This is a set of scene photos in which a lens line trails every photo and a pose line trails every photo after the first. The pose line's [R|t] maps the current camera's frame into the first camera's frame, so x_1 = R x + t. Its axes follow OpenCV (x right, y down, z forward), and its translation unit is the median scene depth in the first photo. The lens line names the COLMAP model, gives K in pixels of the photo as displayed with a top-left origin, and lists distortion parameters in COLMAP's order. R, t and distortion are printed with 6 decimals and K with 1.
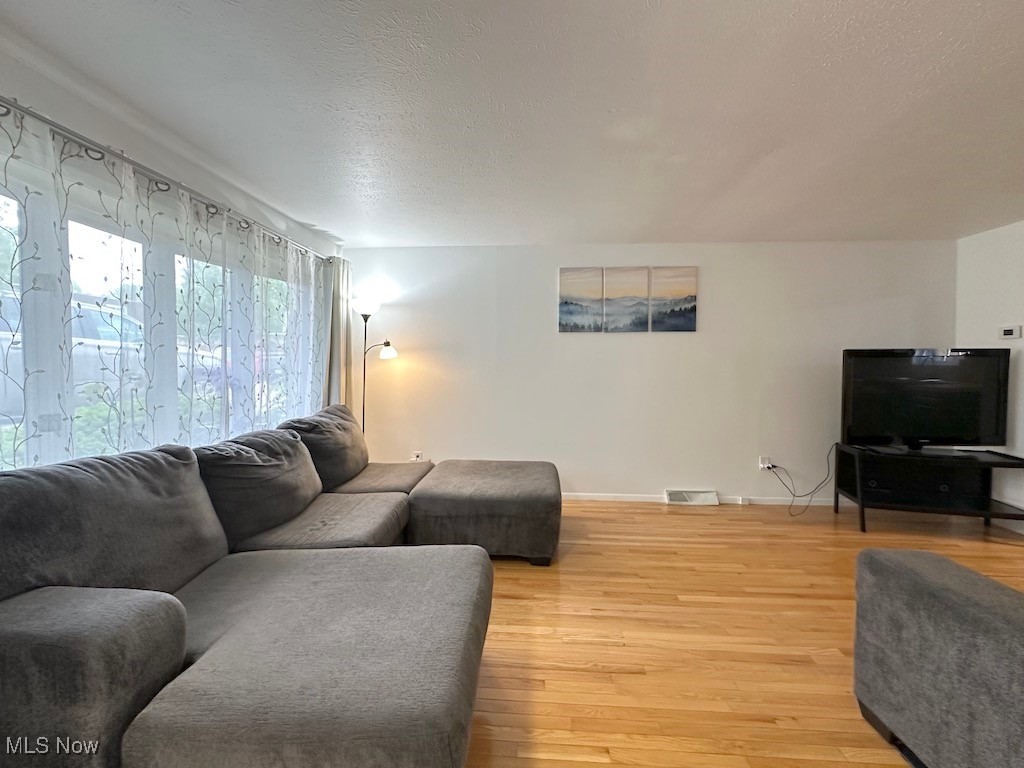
lens RADIAL K [[410.4, 0, 515.0], [0, 410.4, 379.7], [0, 0, 1]] dist [0.002577, 0.000211]
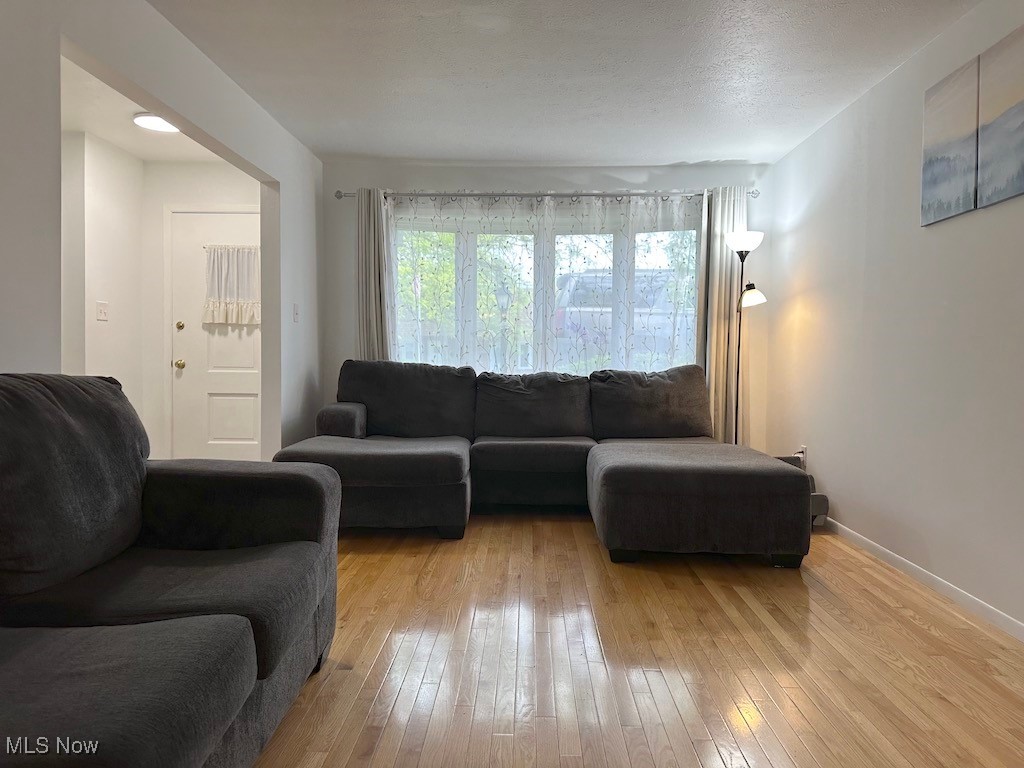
lens RADIAL K [[719.7, 0, 515.1], [0, 719.7, 383.4], [0, 0, 1]] dist [-0.003448, -0.000852]
pose [[0.050116, 0.037571, -0.998036, 1.007914], [-0.040302, 0.998554, 0.035567, 0.060298], [0.997930, 0.038440, 0.051558, 0.537497]]
